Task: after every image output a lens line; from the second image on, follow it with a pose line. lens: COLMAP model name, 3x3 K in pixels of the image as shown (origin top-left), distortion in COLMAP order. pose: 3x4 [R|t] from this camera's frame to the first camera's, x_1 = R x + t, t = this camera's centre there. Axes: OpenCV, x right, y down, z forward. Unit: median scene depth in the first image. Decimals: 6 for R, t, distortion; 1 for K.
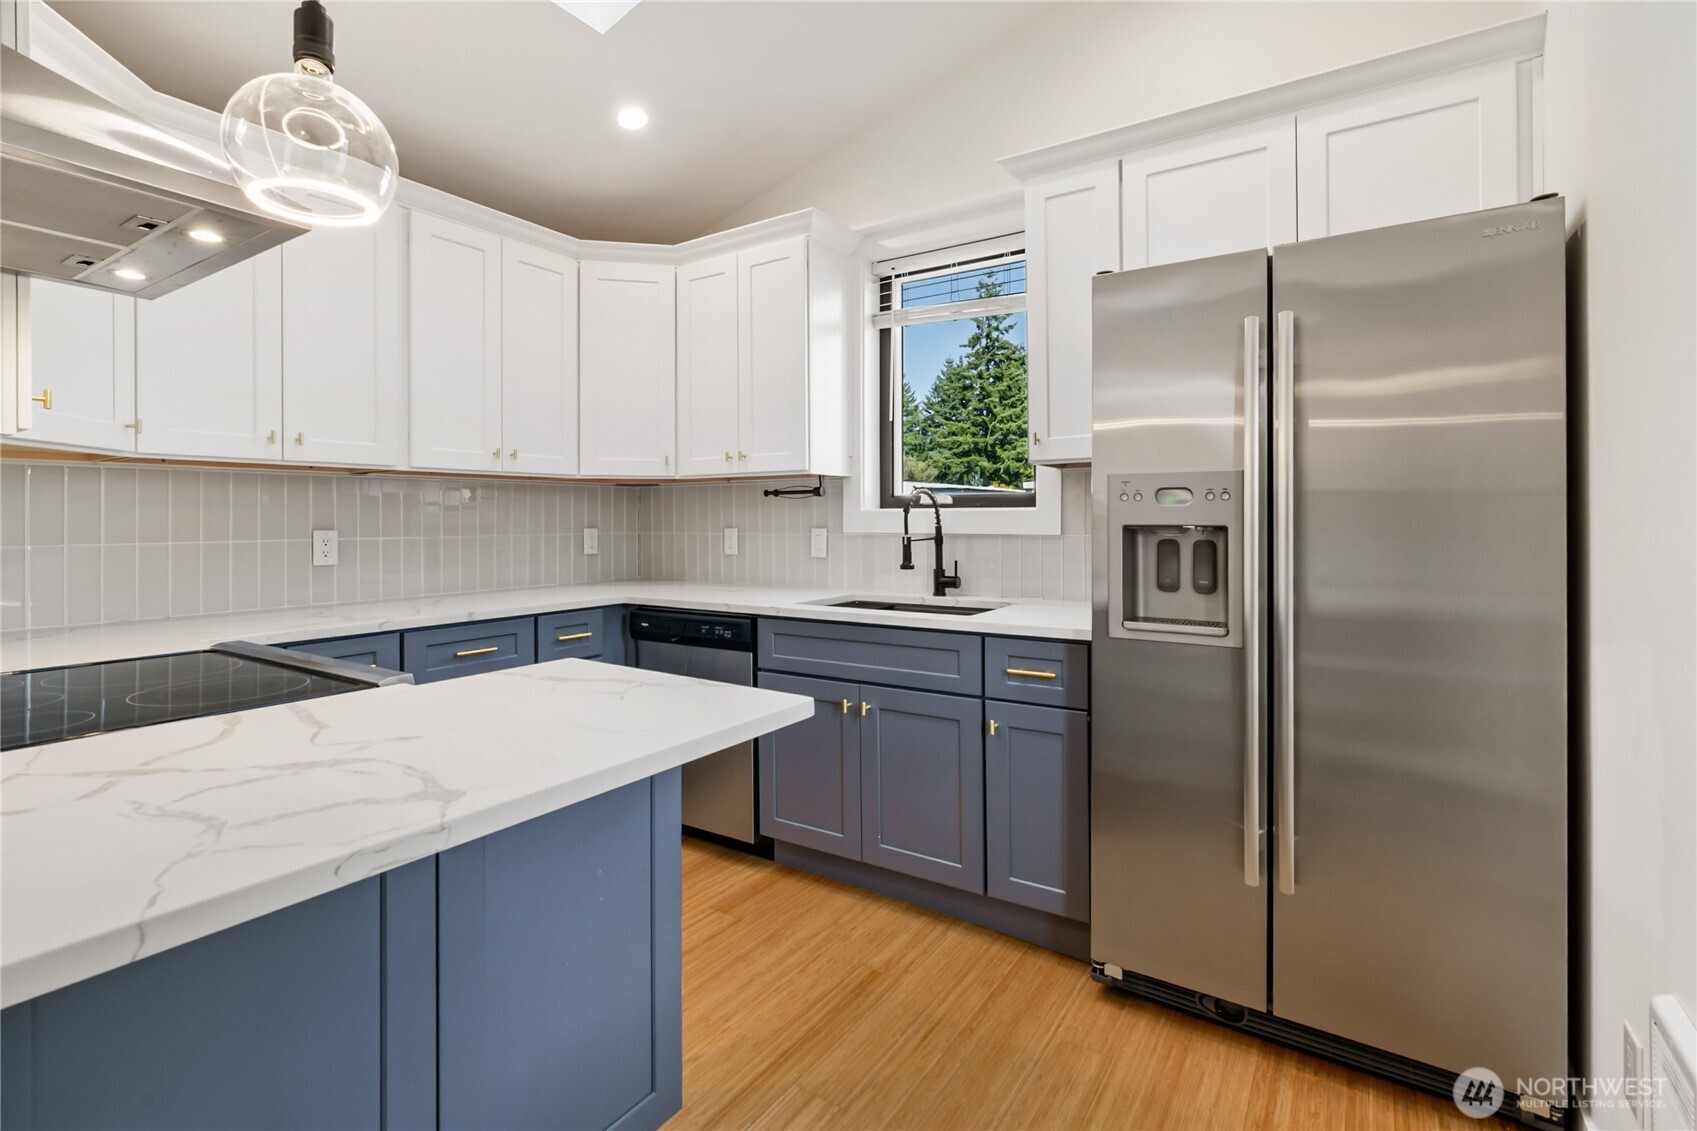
lens RADIAL K [[787.7, 0, 845.3], [0, 787.7, 517.9], [0, 0, 1]] dist [-0.003220, 0.000346]
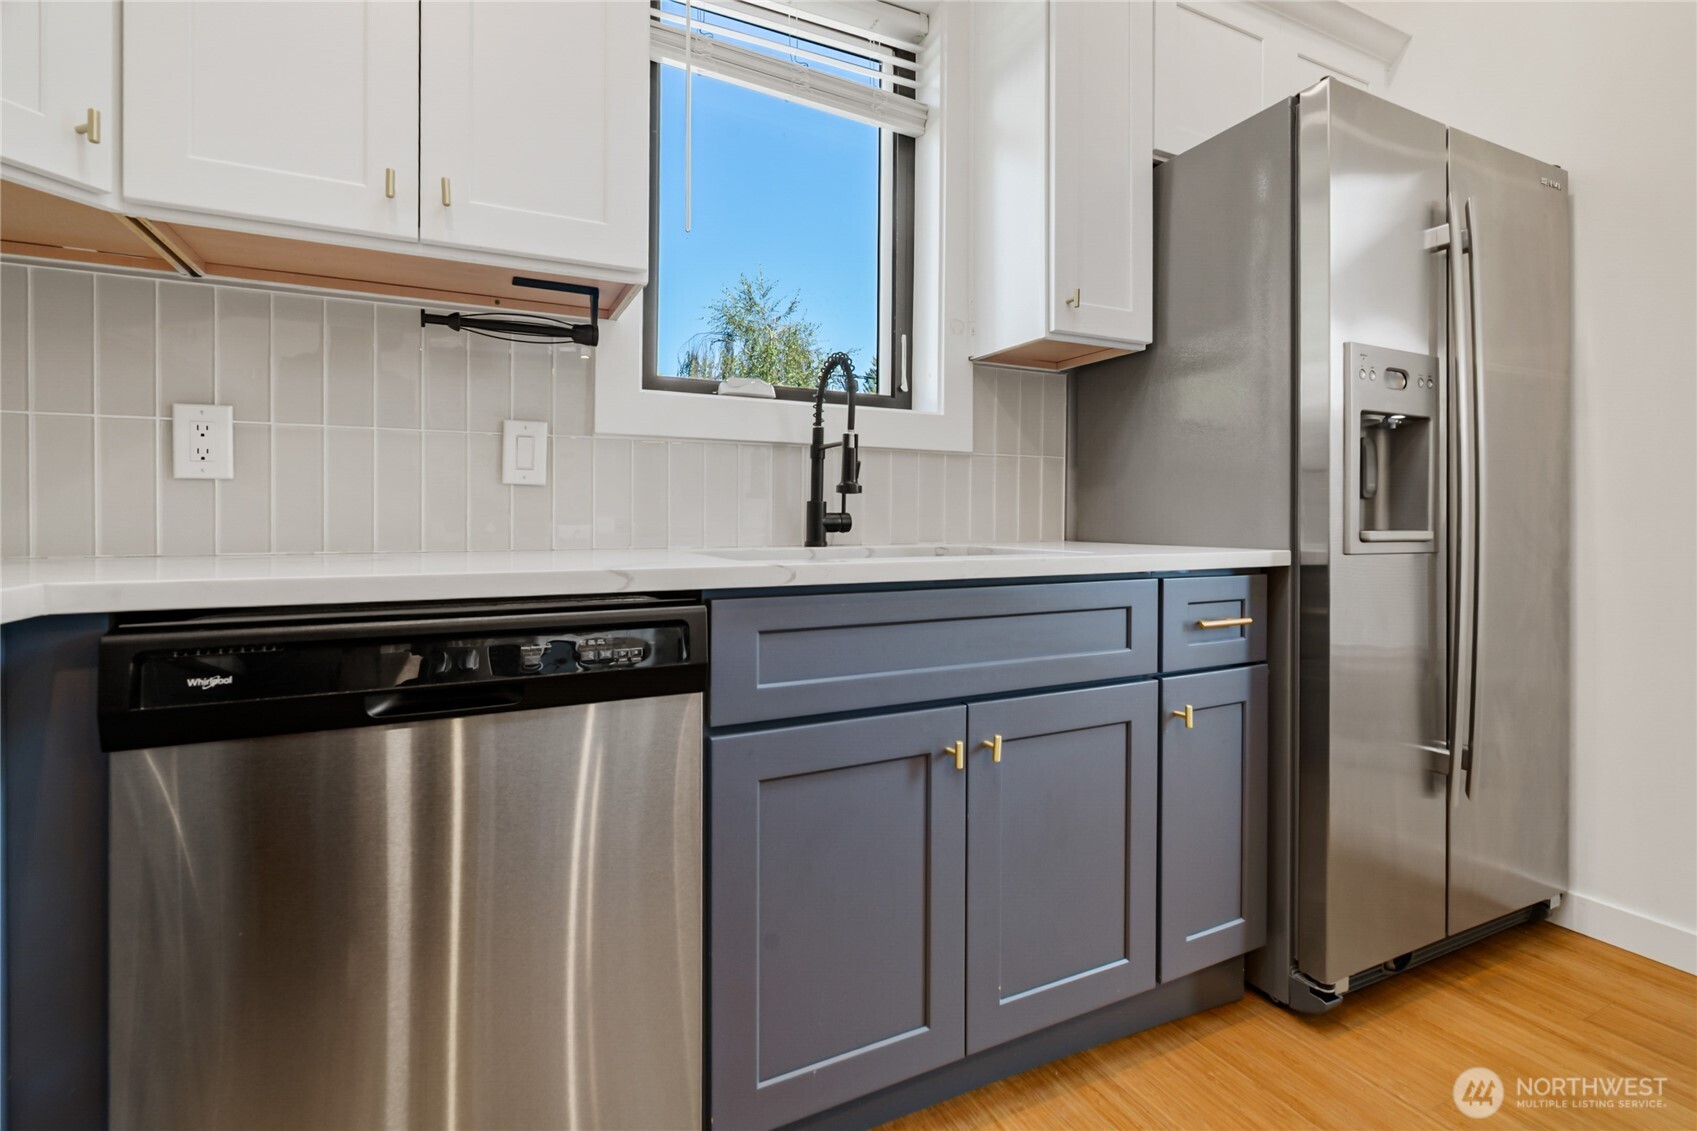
lens RADIAL K [[773.8, 0, 846.7], [0, 773.8, 524.7], [0, 0, 1]] dist [-0.007794, -0.000301]
pose [[0.507465, 0.003986, 0.861663, -0.371206], [-0.003994, 0.999989, -0.002274, 0.083712], [-0.861663, -0.002288, 0.507475, 0.687105]]
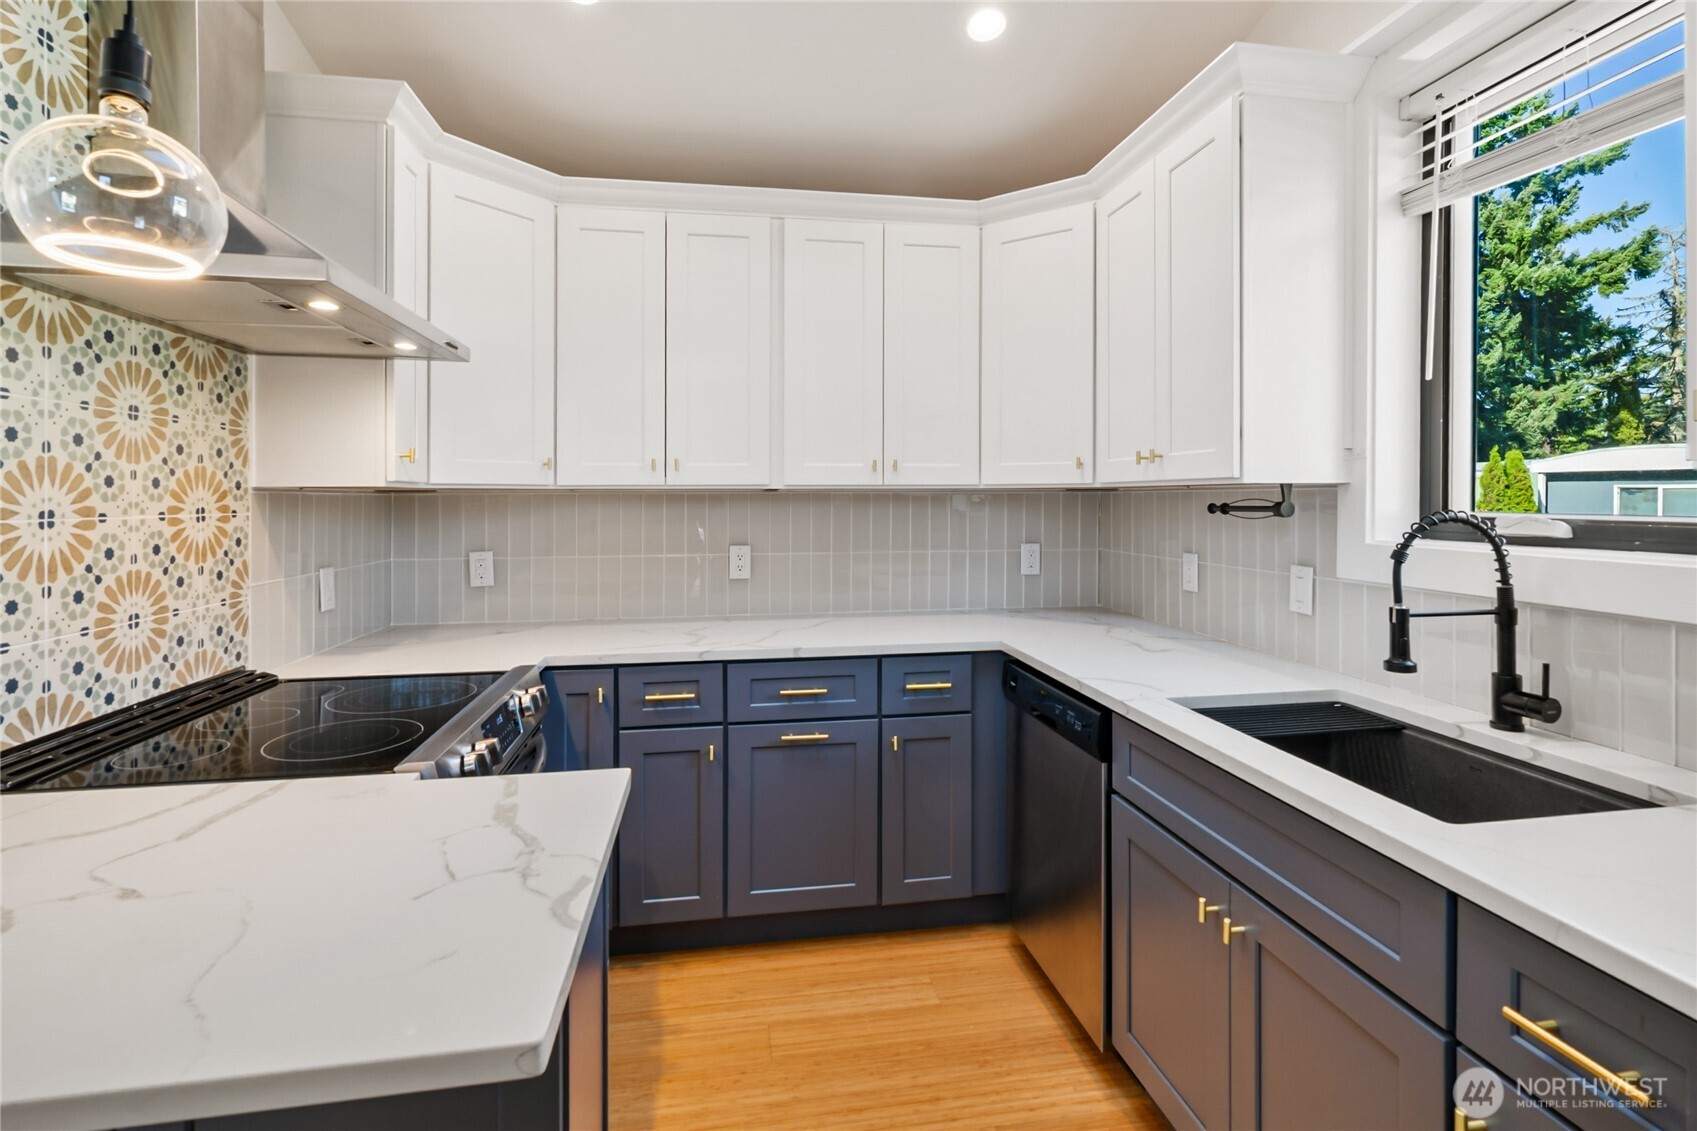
lens RADIAL K [[789.7, 0, 850.7], [0, 789.7, 499.7], [0, 0, 1]] dist [-0.001589, 0.000400]
pose [[0.681603, 0.001998, -0.731720, 0.200129], [0.002045, 0.999987, 0.004636, -0.047316], [0.731720, -0.004656, 0.681590, 0.366735]]
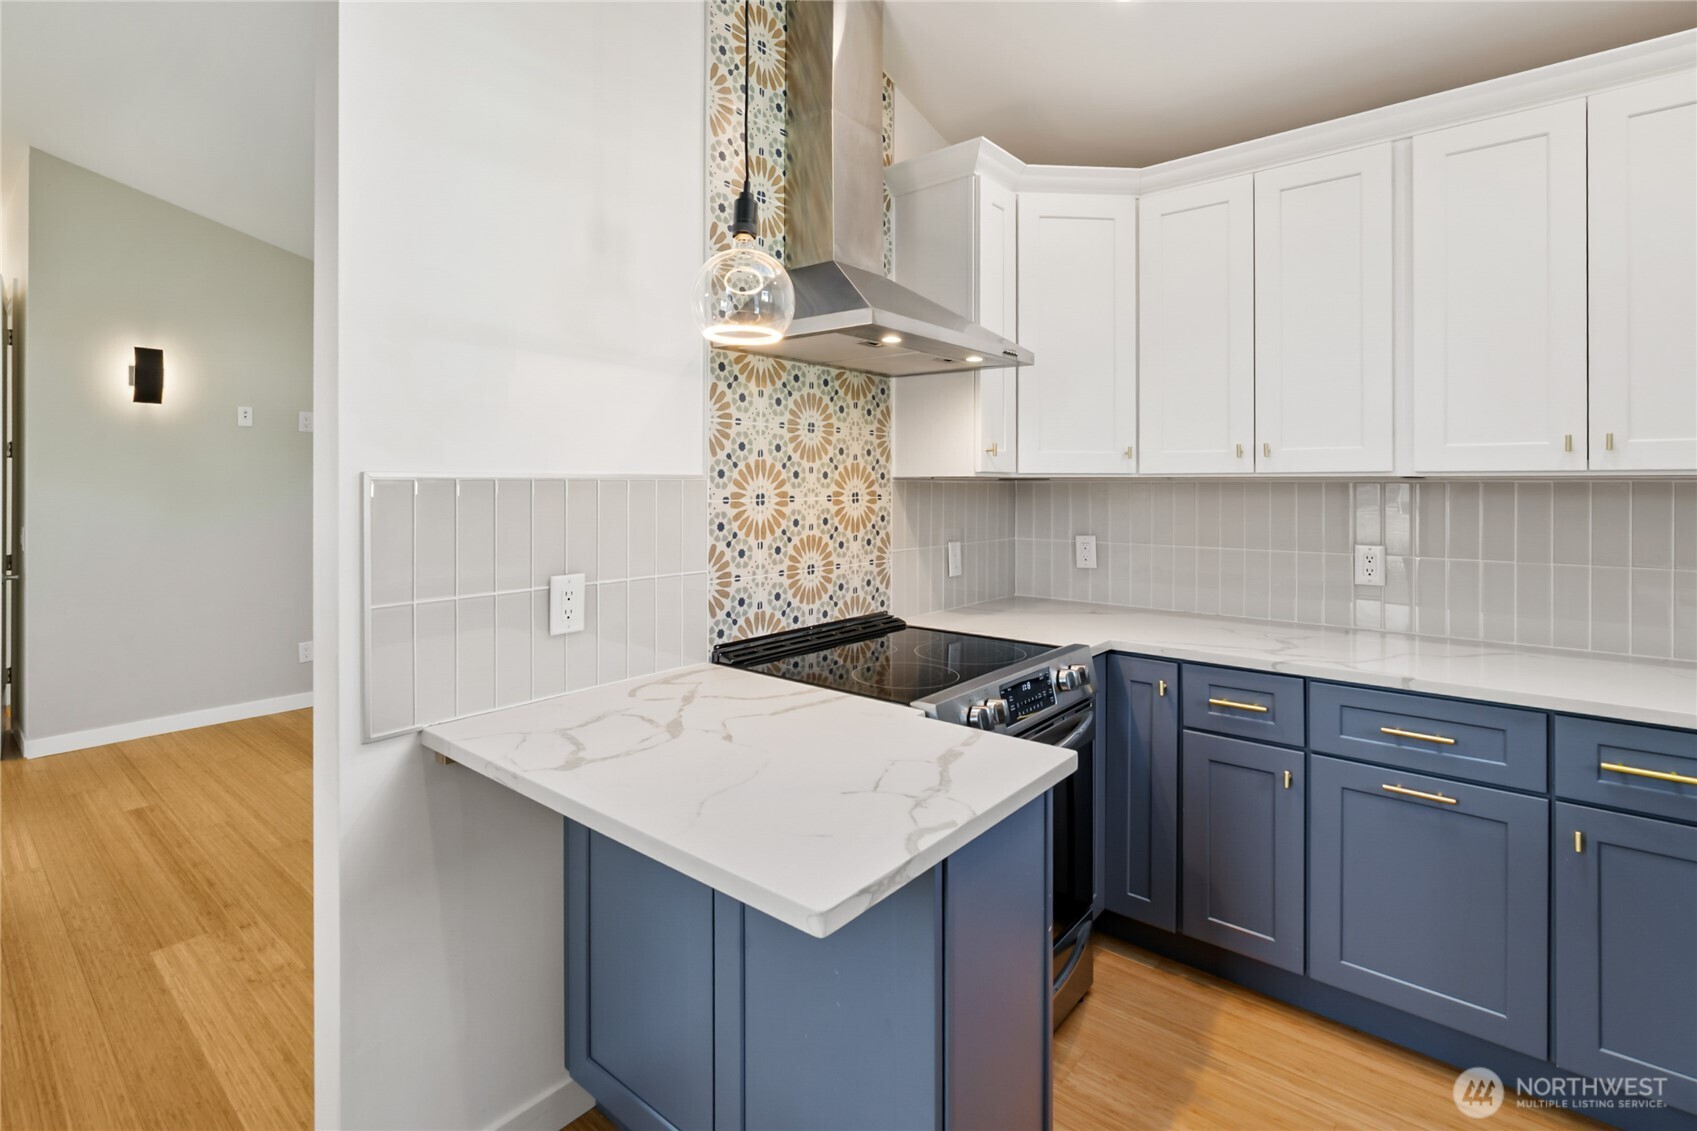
lens RADIAL K [[805.1, 0, 842.5], [0, 805.1, 476.7], [0, 0, 1]] dist [-0.001612, 0.000858]
pose [[-0.110684, -0.005297, -0.993842, 0.269459], [-0.000315, 0.999986, -0.005295, -0.051539], [0.993856, -0.000273, -0.110684, 0.490717]]
